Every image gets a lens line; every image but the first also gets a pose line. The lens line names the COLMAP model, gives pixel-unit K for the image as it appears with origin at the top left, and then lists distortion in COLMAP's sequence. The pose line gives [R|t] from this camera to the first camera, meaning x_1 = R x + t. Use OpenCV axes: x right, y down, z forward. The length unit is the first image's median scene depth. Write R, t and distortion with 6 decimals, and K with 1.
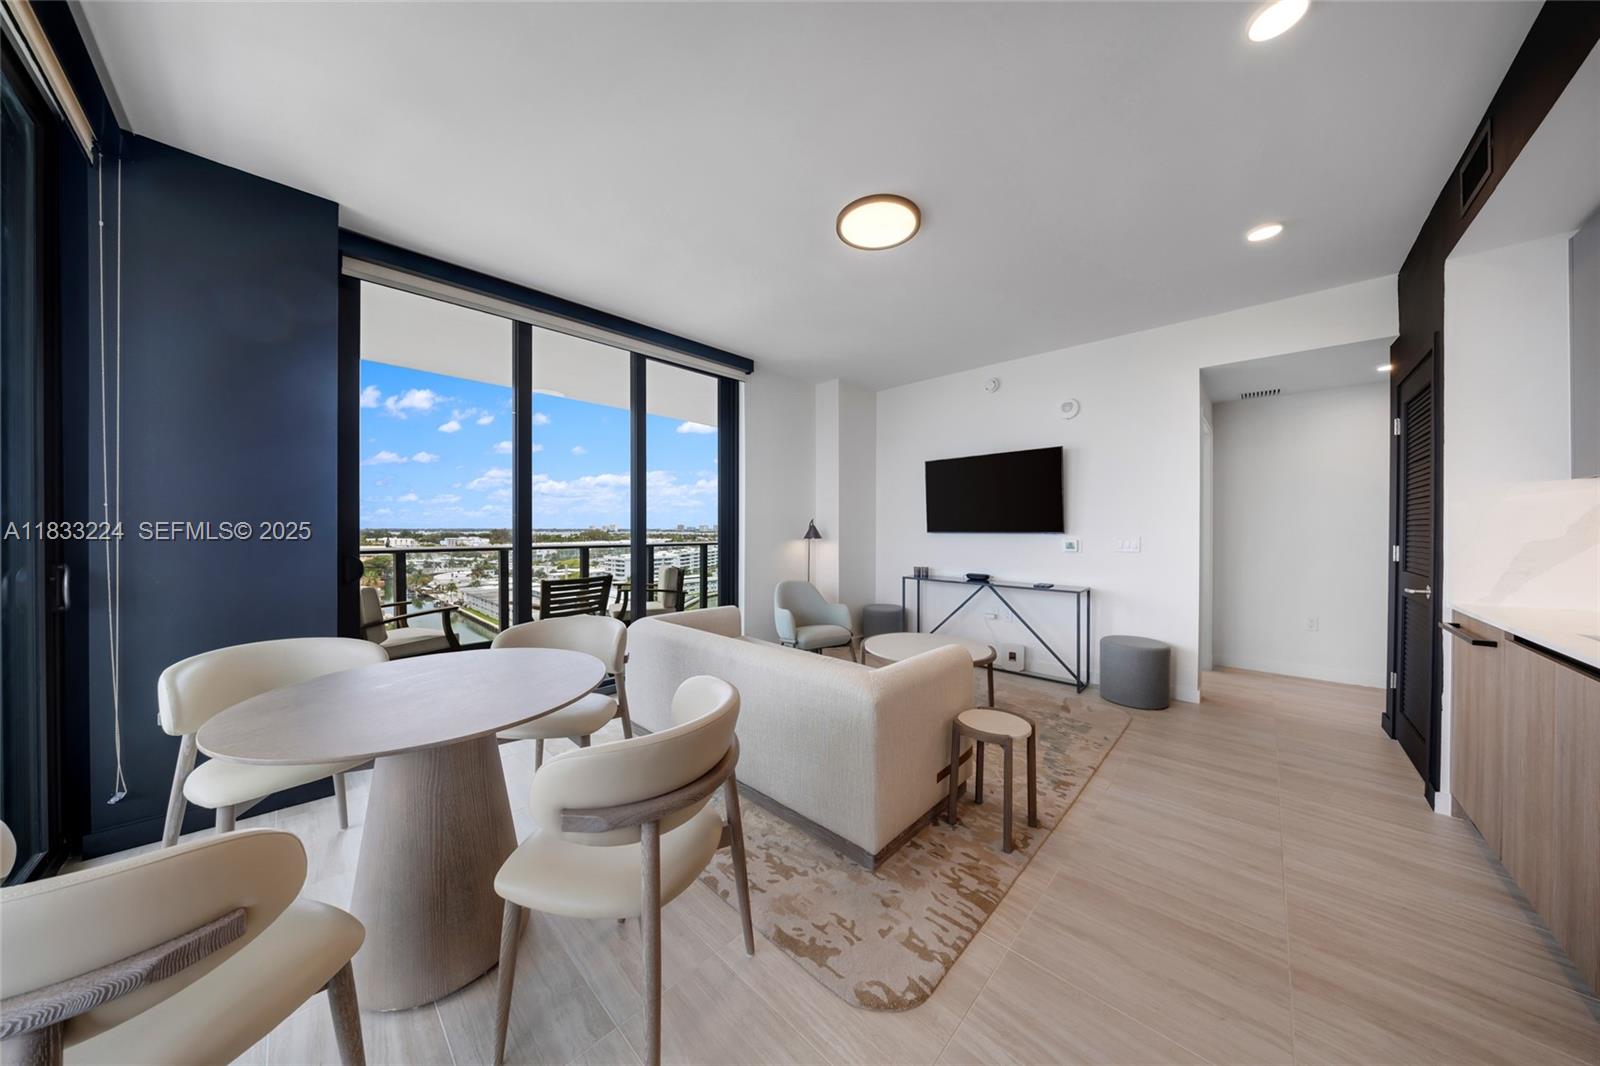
lens RADIAL K [[491.2, 0, 813.2], [0, 491.2, 531.6], [0, 0, 1]] dist [-0.000224, -0.000054]
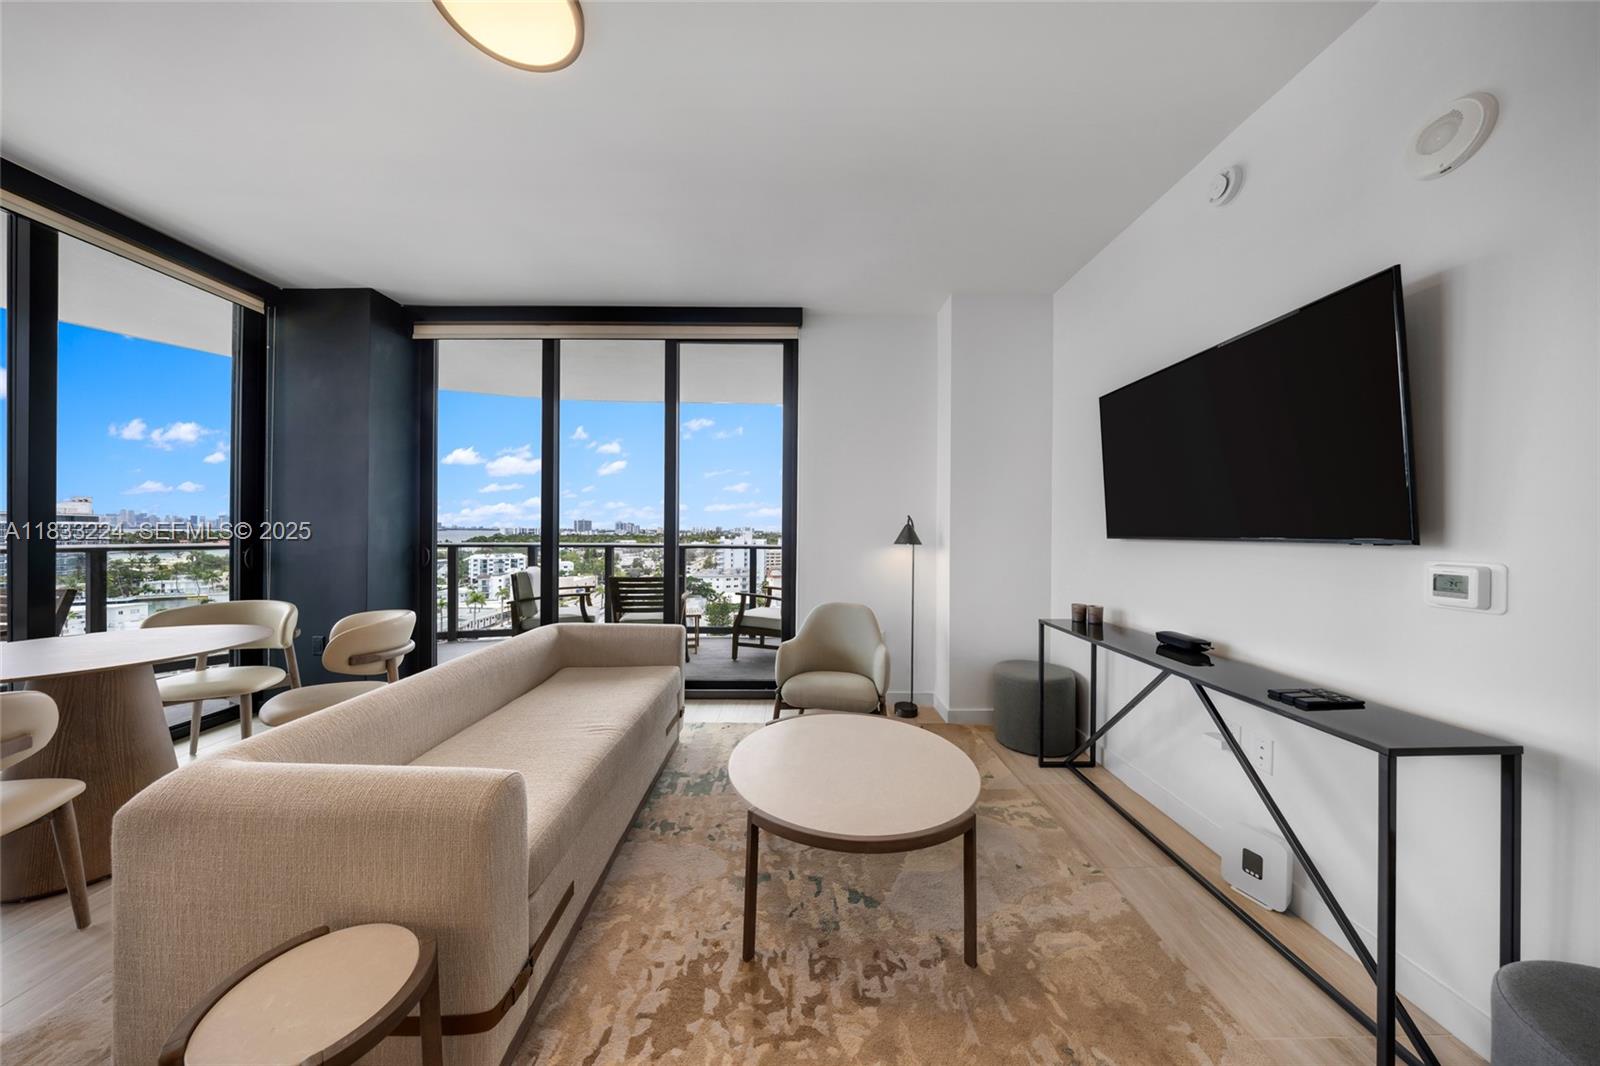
lens RADIAL K [[501.9, 0, 803.5], [0, 501.9, 529.0], [0, 0, 1]] dist [-0.000009, -0.000048]
pose [[0.682268, 0.001295, -0.731101, 0.454916], [-0.010084, 0.999920, -0.007640, -0.000039], [0.731032, 0.012585, 0.682227, 0.483112]]
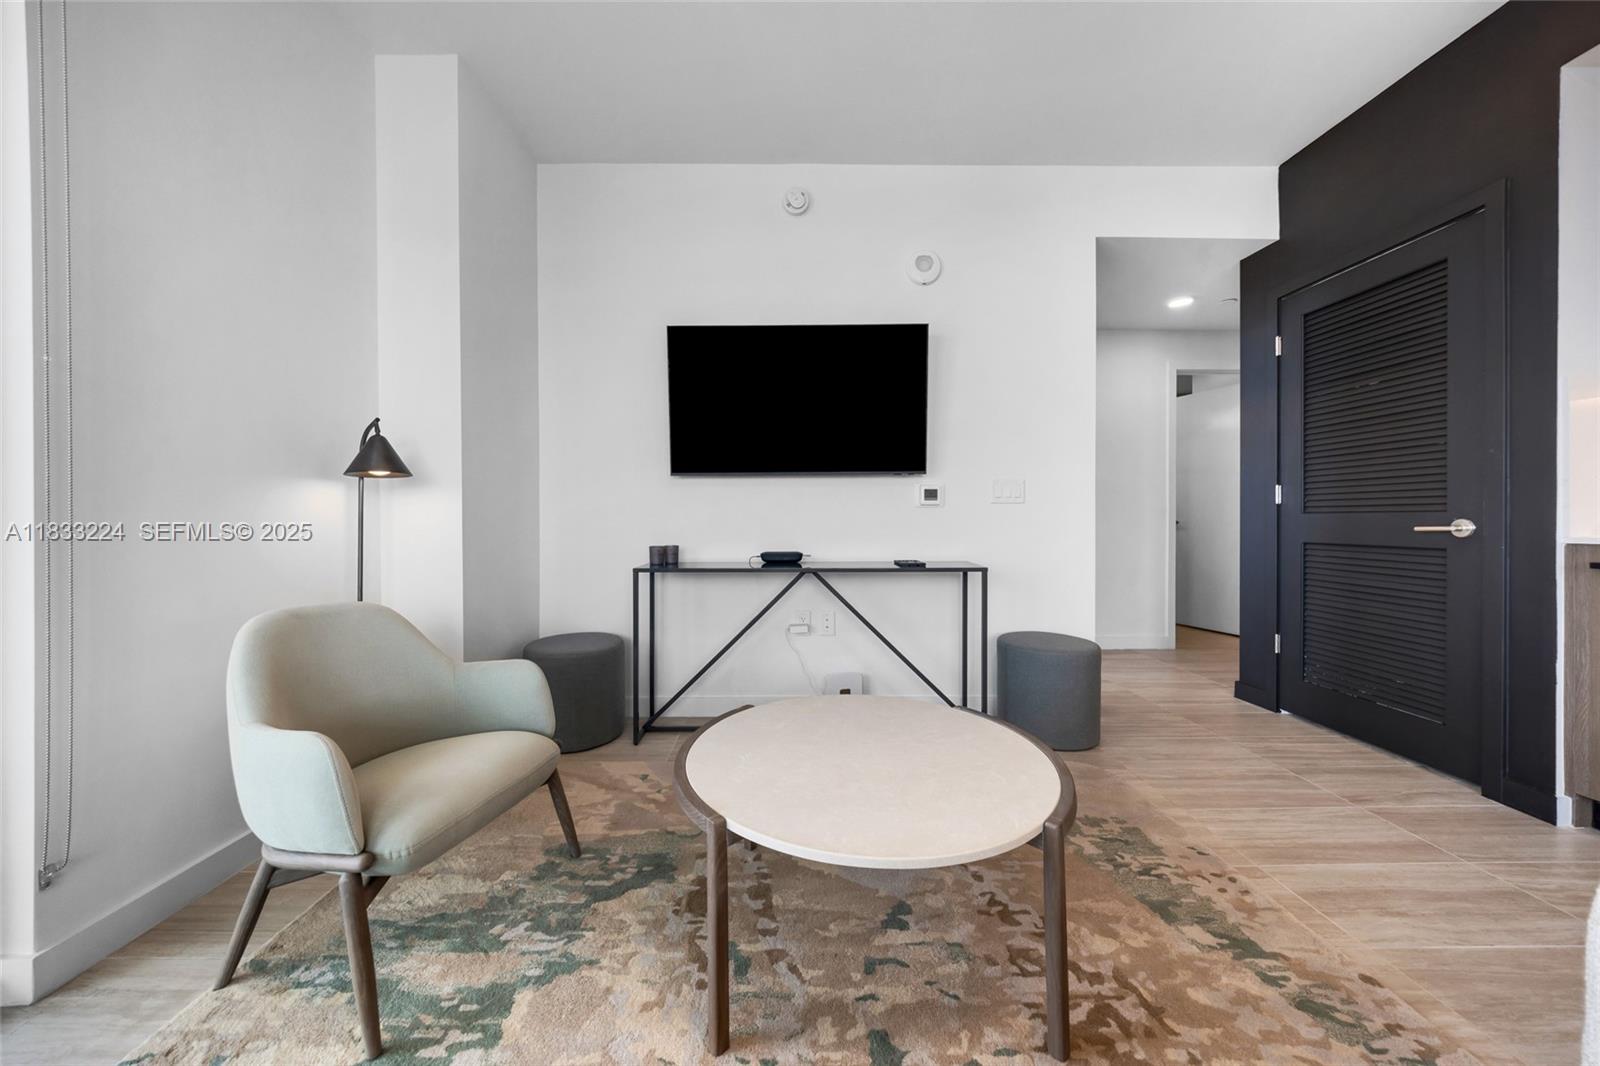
lens RADIAL K [[556.7, 0, 795.3], [0, 556.7, 517.5], [0, 0, 1]] dist [0.013564, -0.005959]
pose [[0.734741, -0.006828, 0.678313, -0.059062], [0.011344, 0.999933, -0.002222, 0.053887], [-0.678253, 0.009327, 0.734769, 0.586750]]
